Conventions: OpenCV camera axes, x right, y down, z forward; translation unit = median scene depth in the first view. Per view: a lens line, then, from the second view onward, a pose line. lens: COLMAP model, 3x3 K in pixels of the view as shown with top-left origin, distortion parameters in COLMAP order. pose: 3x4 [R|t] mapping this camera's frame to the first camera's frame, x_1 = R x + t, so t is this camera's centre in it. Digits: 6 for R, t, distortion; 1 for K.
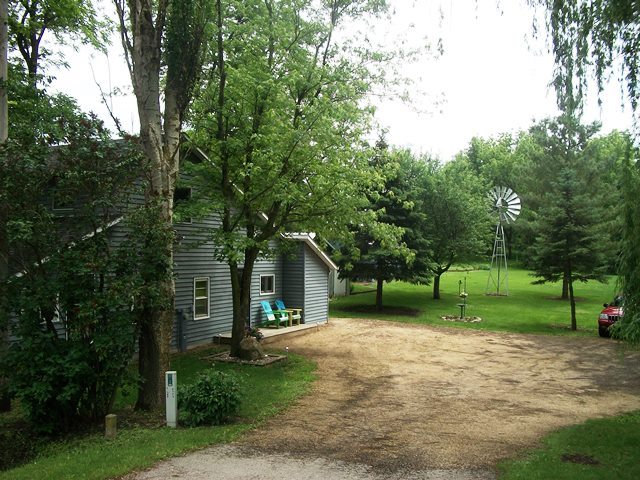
lens RADIAL K [[630.8, 0, 336.8], [0, 630.8, 239.2], [0, 0, 1]] dist [-0.103684, 0.000000]
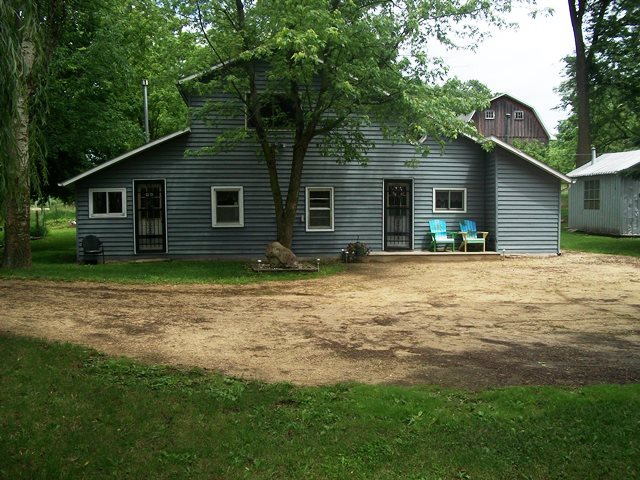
lens RADIAL K [[630.8, 0, 321.4], [0, 630.8, 245.9], [0, 0, 1]] dist [-0.103684, 0.000000]
pose [[0.528794, 0.037003, -0.847943, 0.648481], [0.023621, 0.998021, 0.058282, 0.103592], [0.848421, -0.050848, 0.526874, 0.551597]]
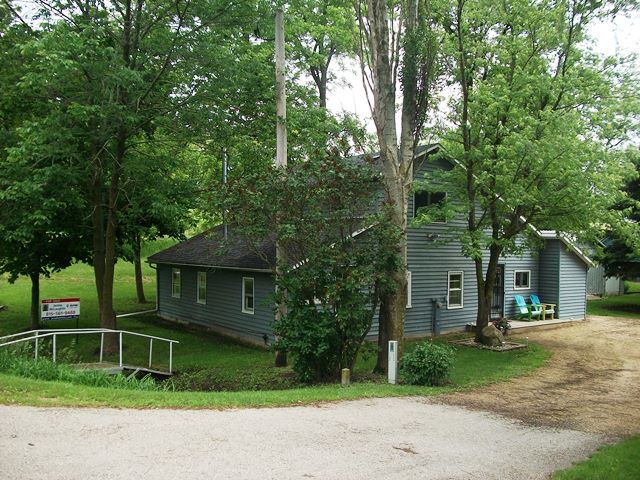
lens RADIAL K [[630.8, 0, 322.7], [0, 630.8, 241.2], [0, 0, 1]] dist [-0.103684, 0.000000]
pose [[0.883749, 0.006890, -0.467911, 0.109032], [-0.002574, 0.999948, 0.009863, -0.003423], [0.467954, -0.007512, 0.883721, -0.111802]]
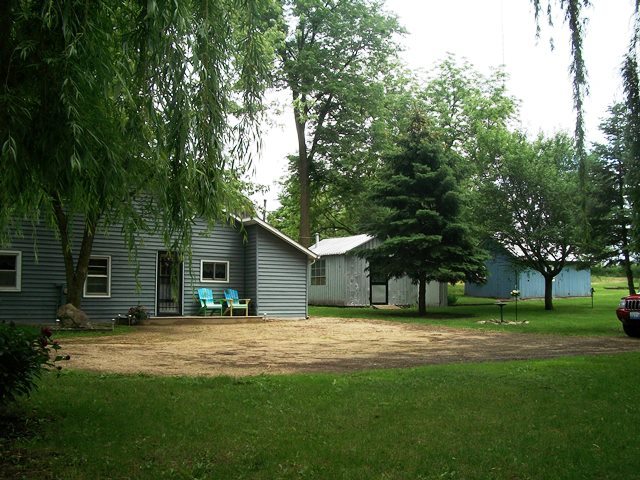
lens RADIAL K [[630.8, 0, 326.3], [0, 630.8, 239.9], [0, 0, 1]] dist [-0.103684, 0.000000]
pose [[0.861689, -0.054523, -0.504499, 0.650176], [0.015888, 0.996622, -0.080573, 0.133958], [0.507188, 0.061413, 0.859645, 0.372880]]
